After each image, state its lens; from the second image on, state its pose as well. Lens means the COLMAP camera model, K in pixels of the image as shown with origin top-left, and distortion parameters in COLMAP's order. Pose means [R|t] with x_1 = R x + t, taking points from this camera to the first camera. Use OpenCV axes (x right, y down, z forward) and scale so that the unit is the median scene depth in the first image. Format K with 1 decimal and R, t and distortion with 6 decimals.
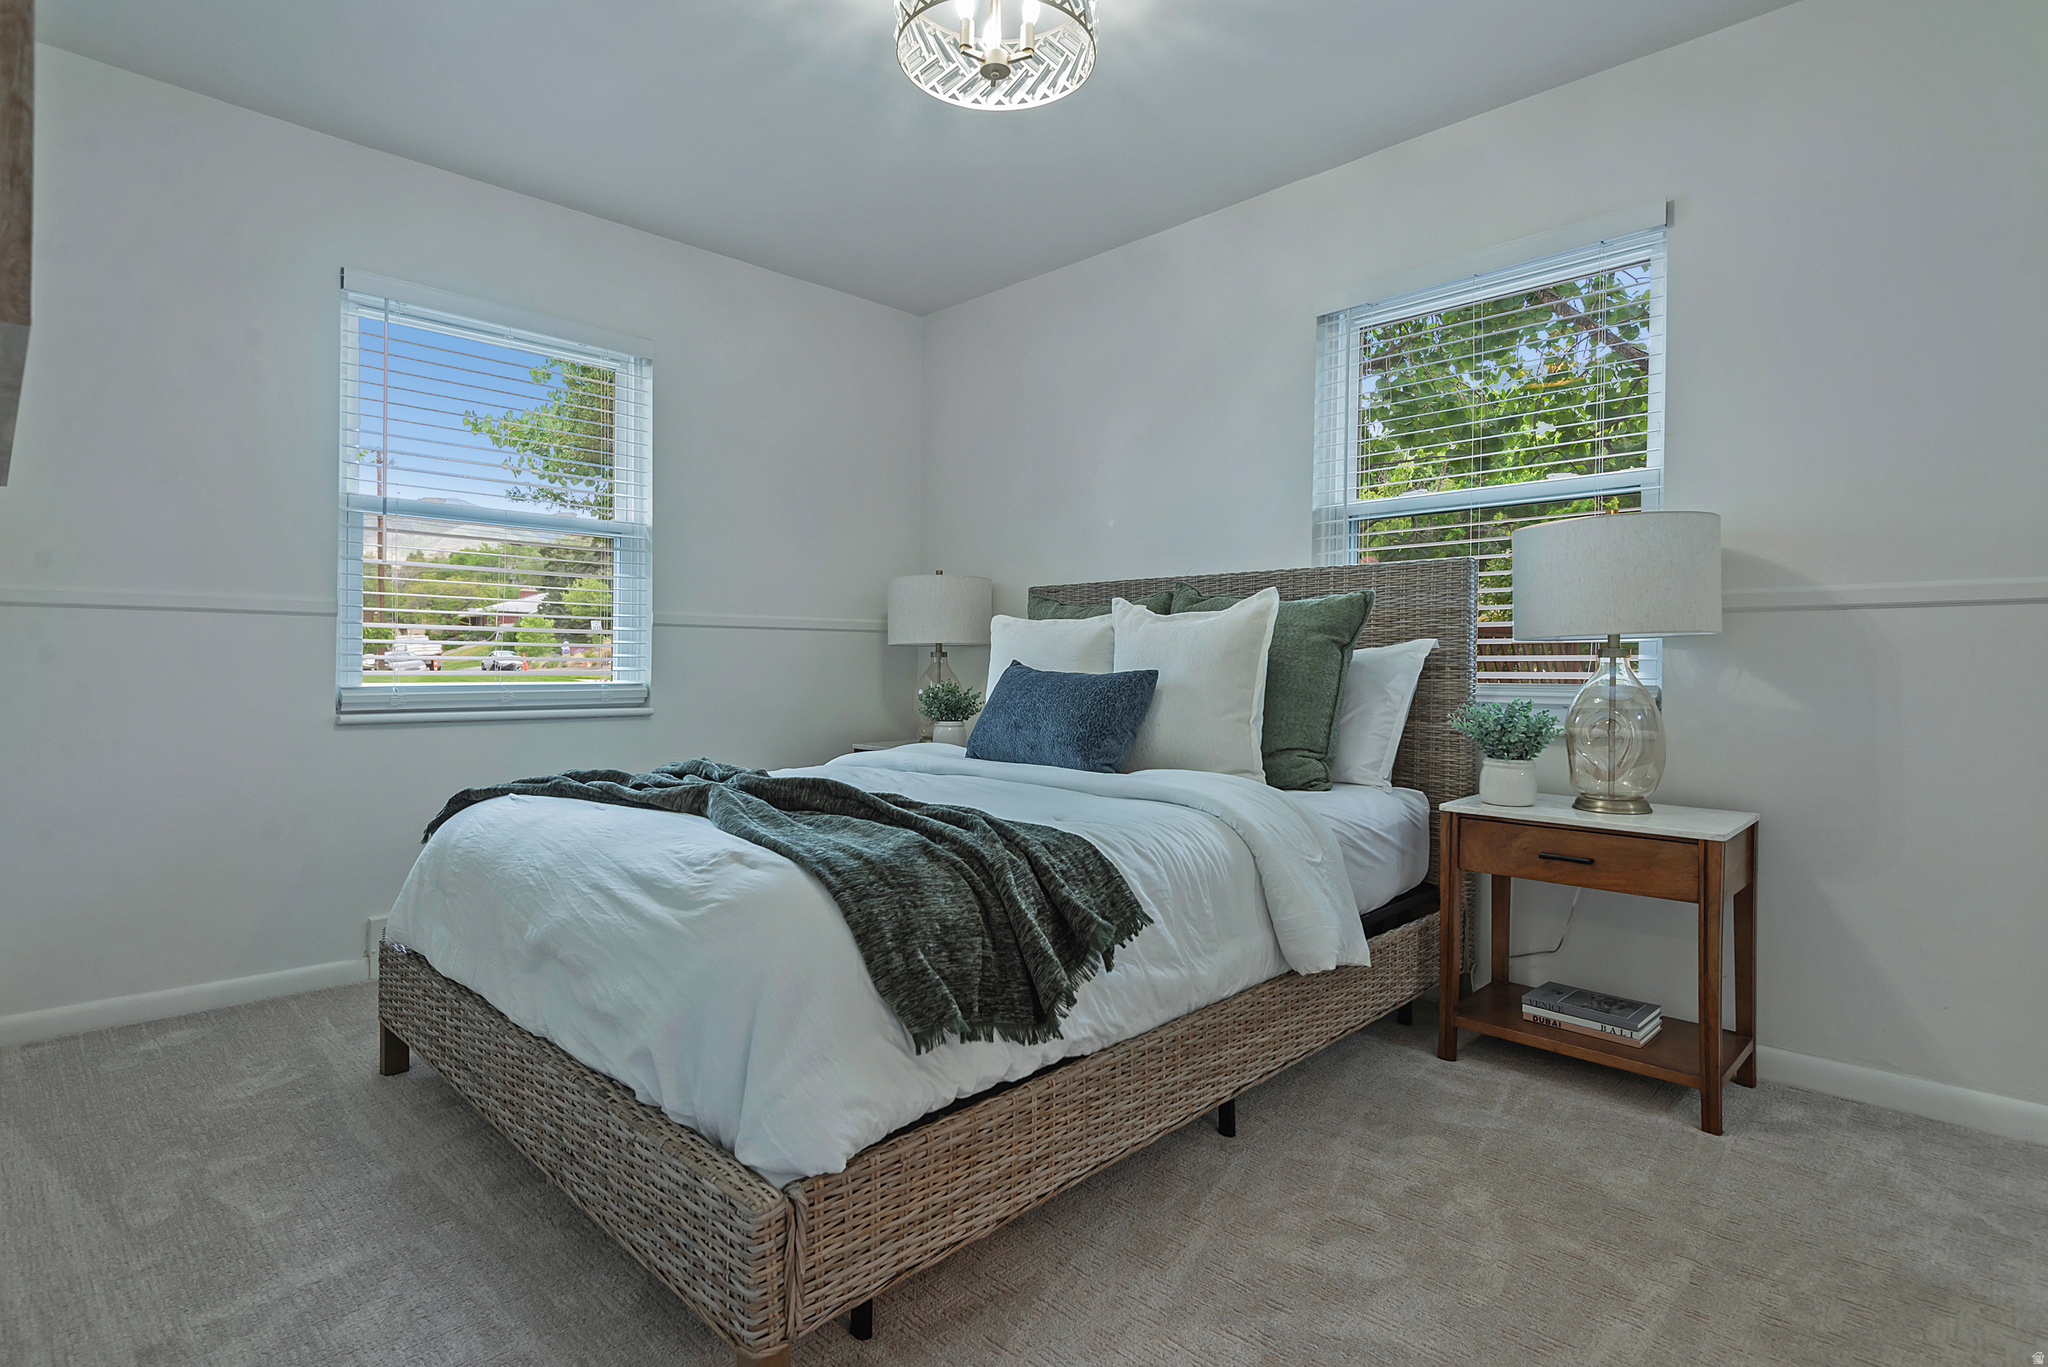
lens RADIAL K [[1082.7, 0, 996.3], [0, 1082.7, 680.8], [0, 0, 1]] dist [0.039737, -0.037322]
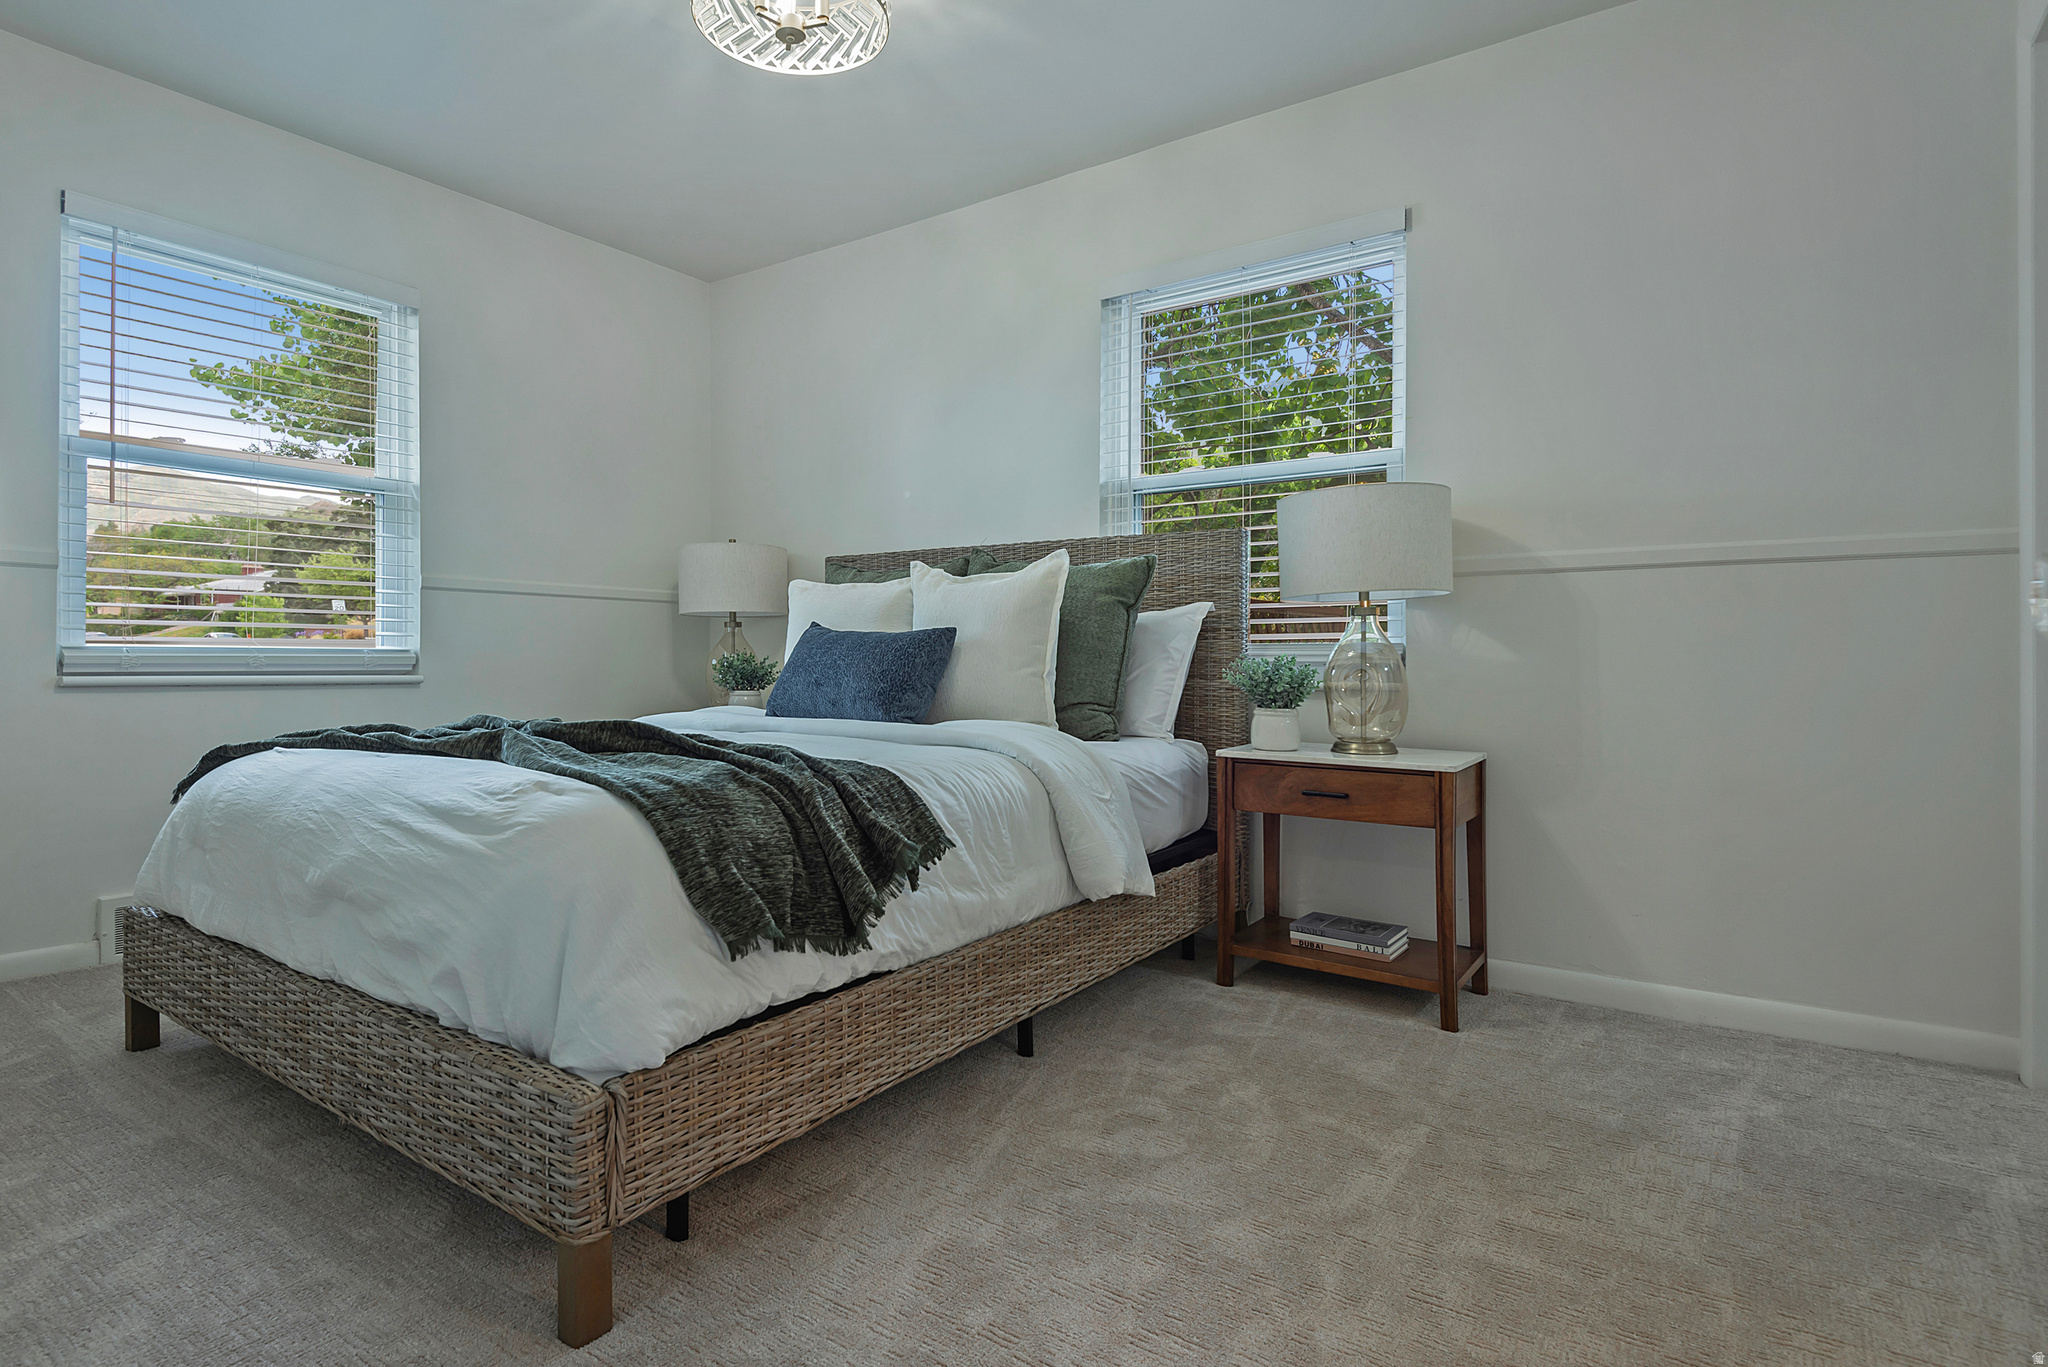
lens RADIAL K [[1143.0, 0, 979.5], [0, 1143.0, 670.9], [0, 0, 1]] dist [0.039020, -0.037879]
pose [[0.985107, -0.007136, 0.171792, -0.019378], [0.010670, 0.999750, -0.019660, 0.066912], [-0.171608, 0.021200, 0.984937, -0.088784]]
